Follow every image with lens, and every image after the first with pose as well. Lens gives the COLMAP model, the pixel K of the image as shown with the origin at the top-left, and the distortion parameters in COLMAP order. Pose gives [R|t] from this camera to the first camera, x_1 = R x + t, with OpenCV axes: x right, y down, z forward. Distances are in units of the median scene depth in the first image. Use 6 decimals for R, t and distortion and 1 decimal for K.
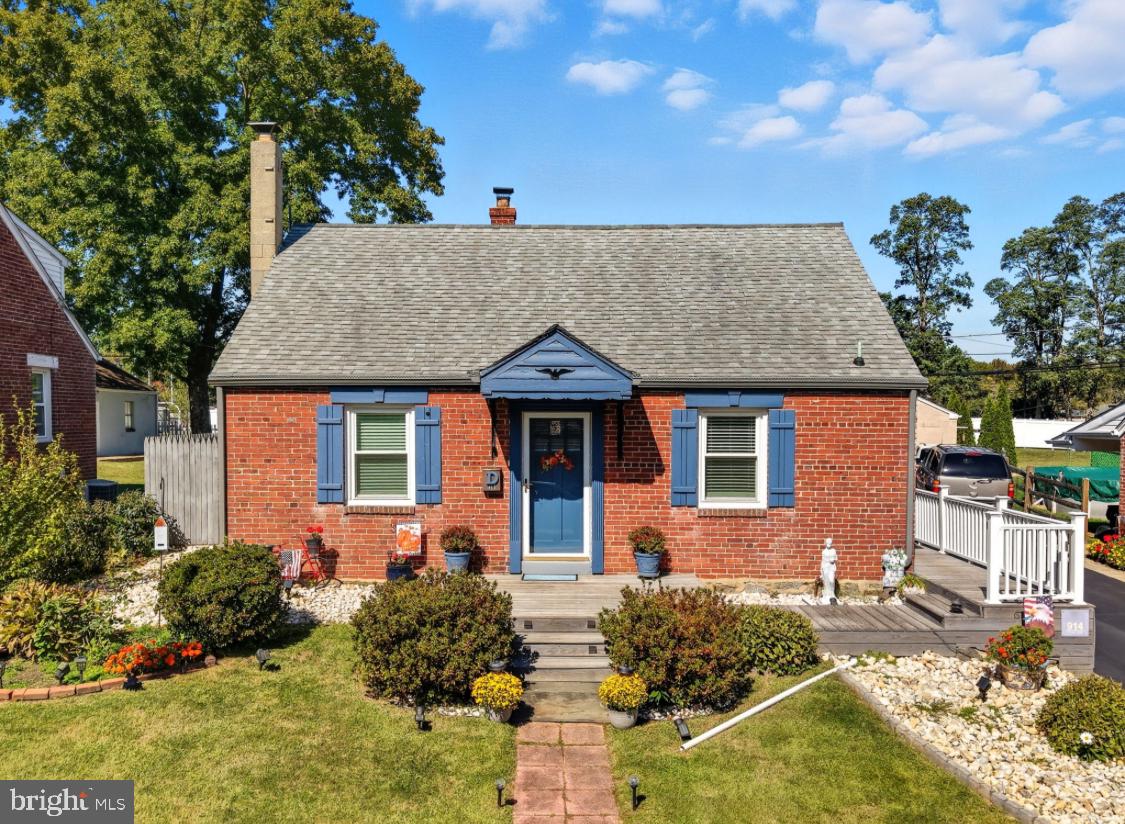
lens RADIAL K [[962.3, 0, 562.8], [0, 962.3, 432.1], [0, 0, 1]] dist [-0.000694, -0.003321]
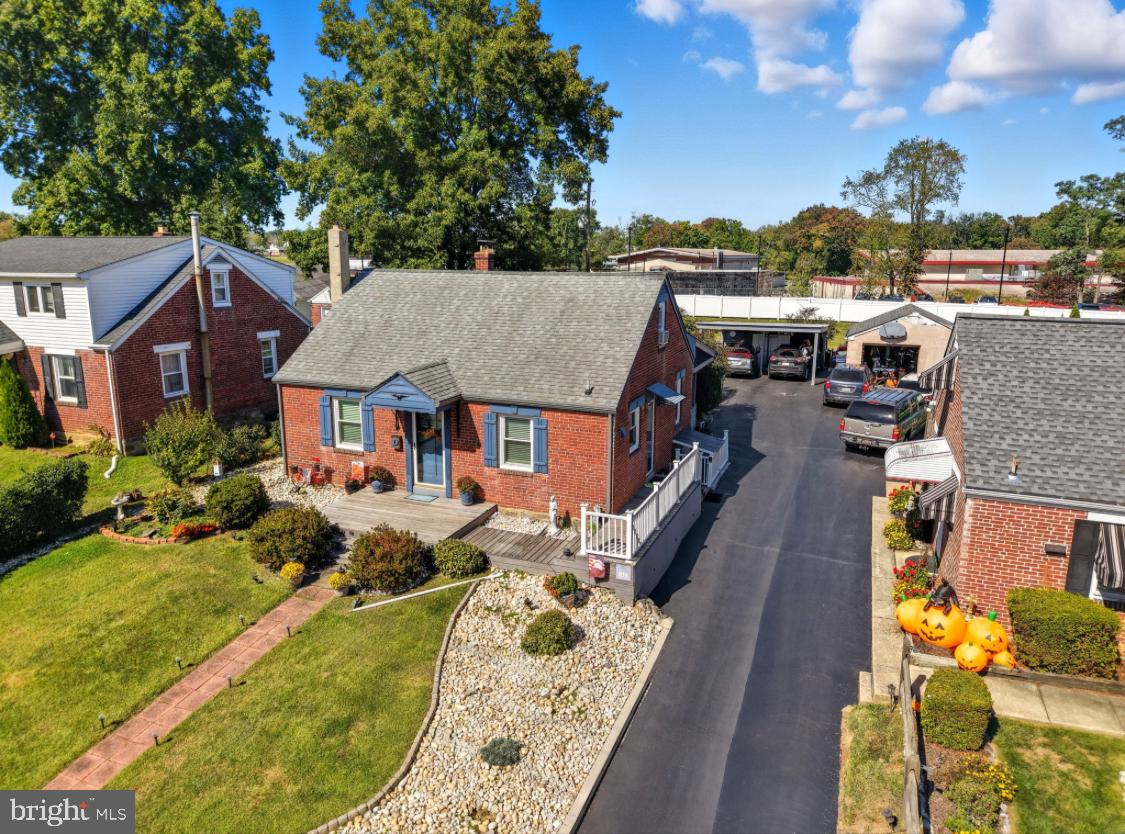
lens RADIAL K [[725.9, 0, 562.5], [0, 725.9, 417.0], [0, 0, 1]] dist [-0.006602, -0.001300]
pose [[0.929812, 0.082359, -0.358702, 0.720415], [-0.013524, 0.981627, 0.190328, -0.268479], [0.367787, -0.172118, 0.913842, -0.157143]]
